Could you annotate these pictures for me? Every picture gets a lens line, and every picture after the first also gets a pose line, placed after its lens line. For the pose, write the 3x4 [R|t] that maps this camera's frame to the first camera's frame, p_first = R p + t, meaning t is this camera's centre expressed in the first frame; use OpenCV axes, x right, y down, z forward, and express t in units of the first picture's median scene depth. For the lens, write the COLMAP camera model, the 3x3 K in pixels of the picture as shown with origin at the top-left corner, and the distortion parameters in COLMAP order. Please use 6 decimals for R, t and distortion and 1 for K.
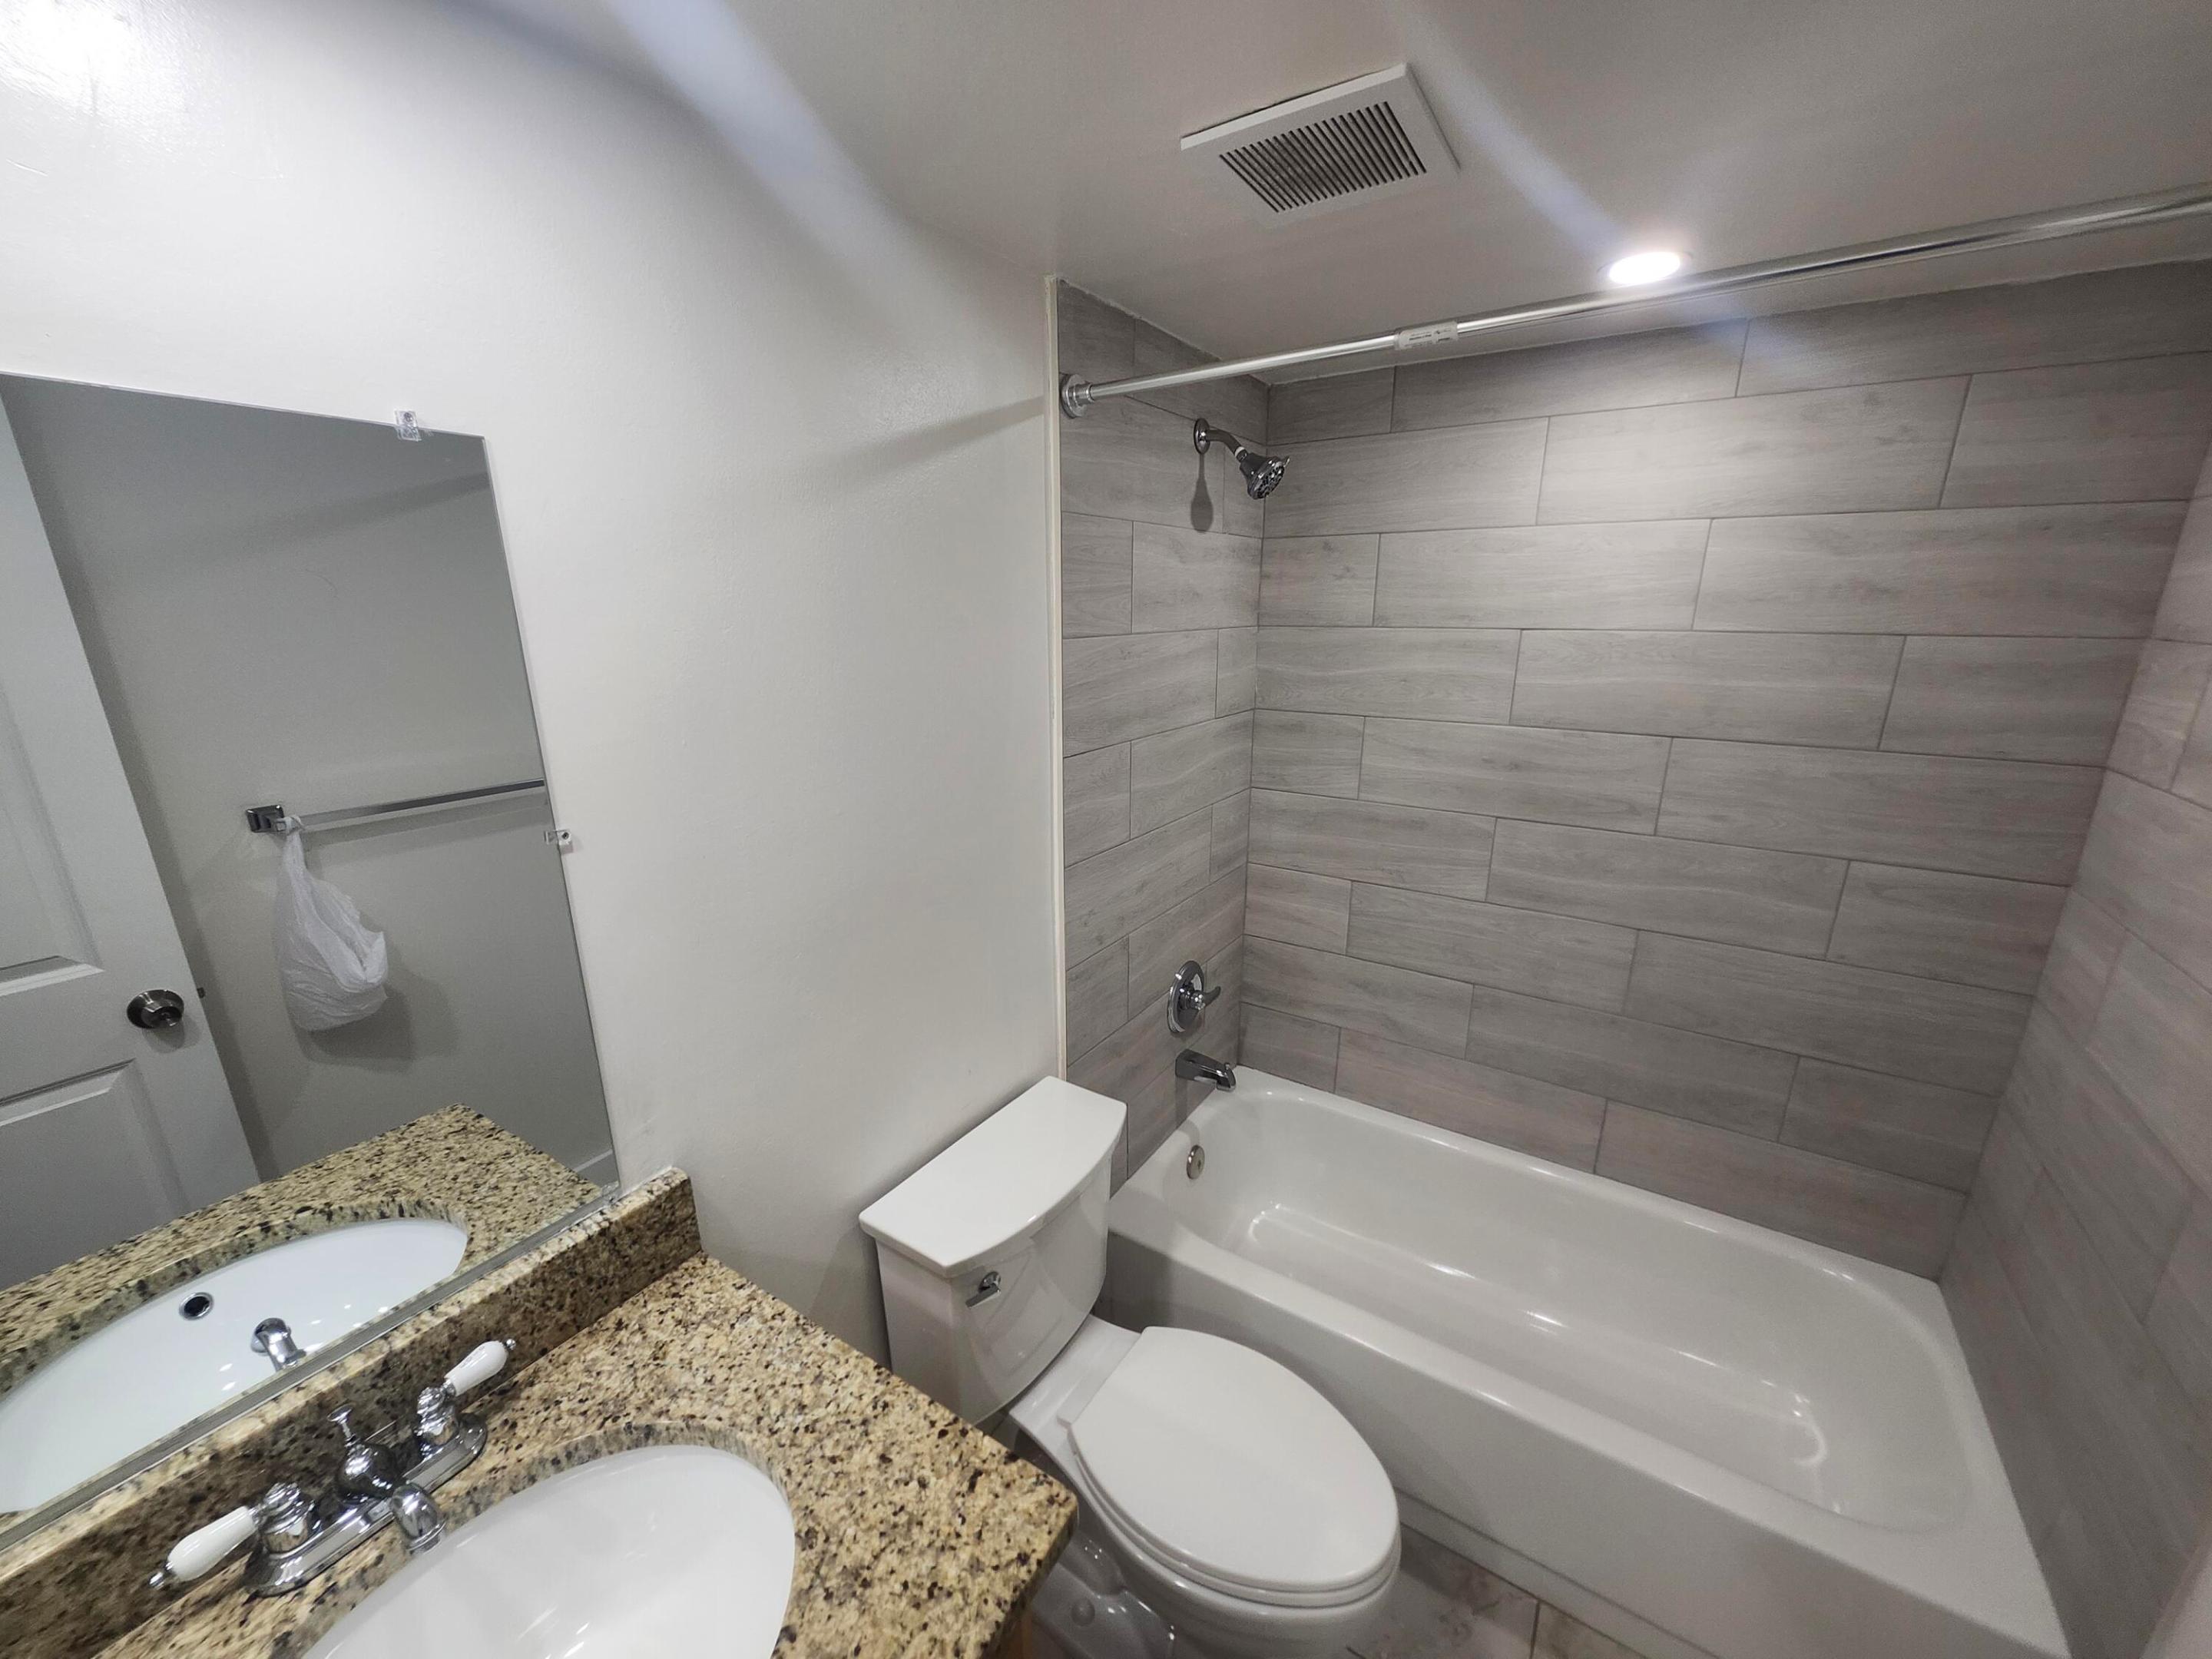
lens RADIAL K [[867.2, 0, 1091.6], [0, 867.2, 833.4], [0, 0, 1]] dist [0.000244, -0.000064]
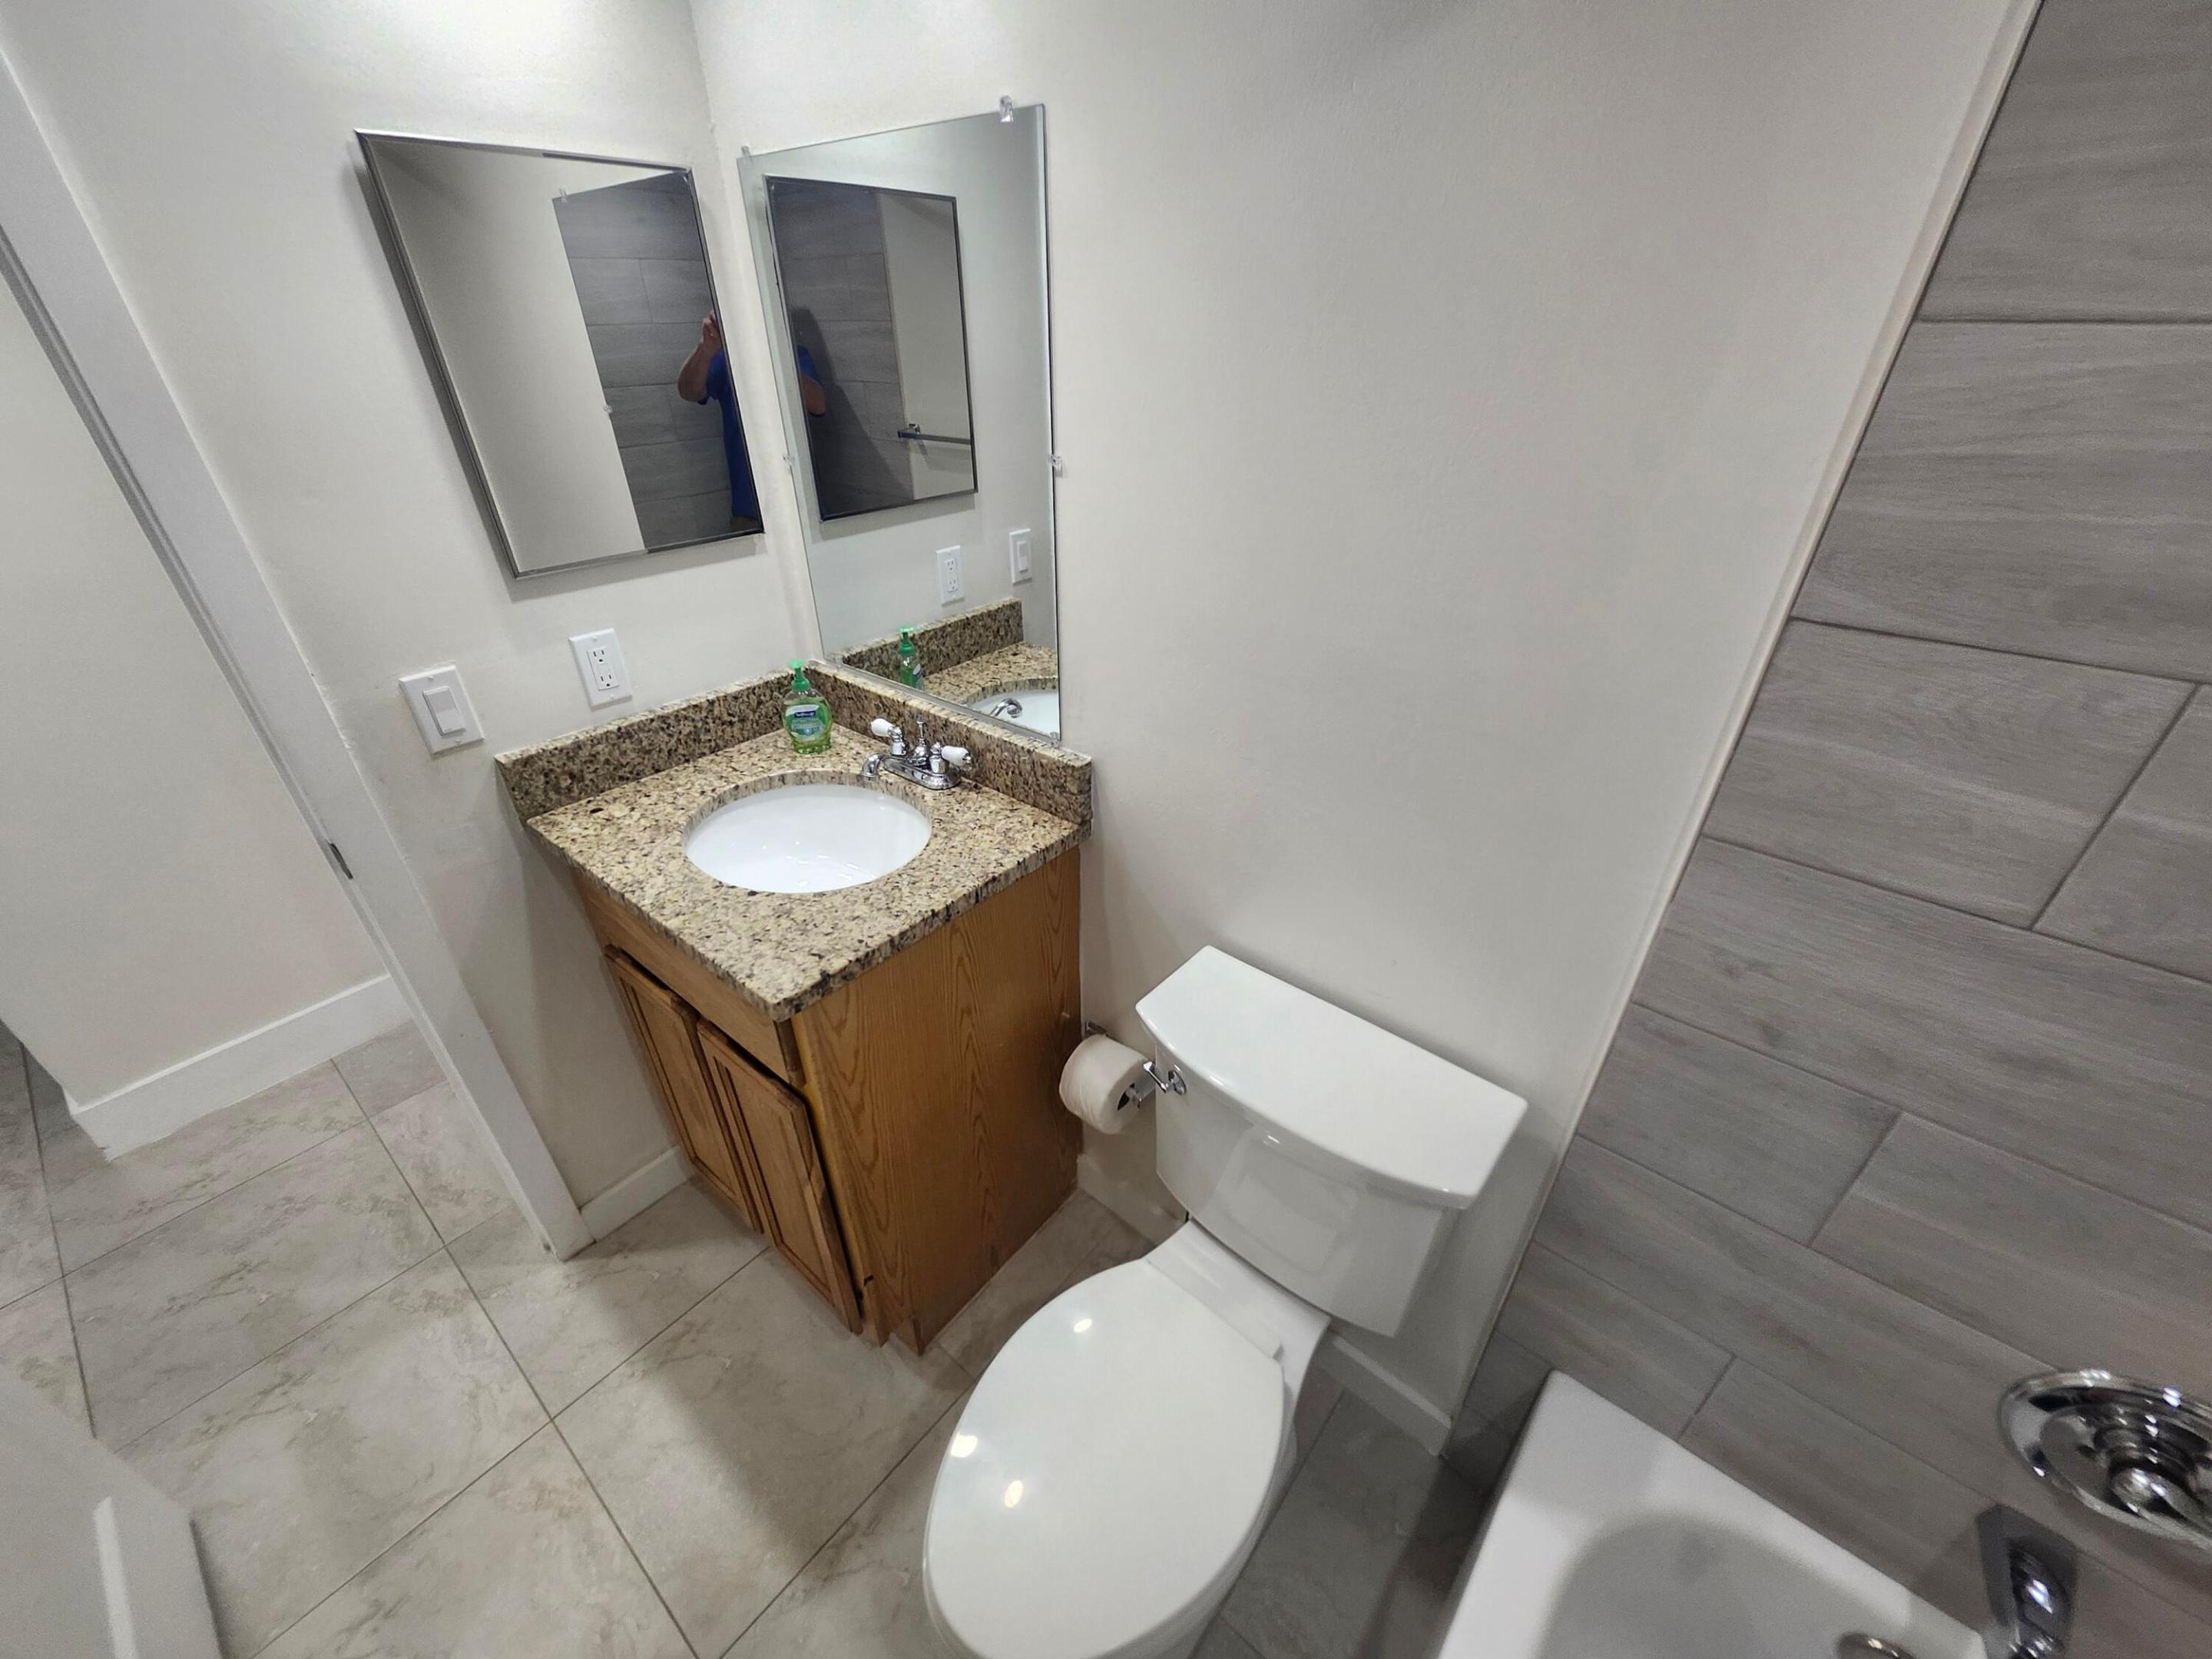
lens RADIAL K [[867.2, 0, 1090.2], [0, 867.2, 841.2], [0, 0, 1]] dist [0.000244, -0.000064]
pose [[-0.115024, 0.520658, -0.845982, 0.640353], [-0.258217, 0.806687, 0.531582, -0.194738], [0.959215, 0.279592, 0.041654, 0.918614]]
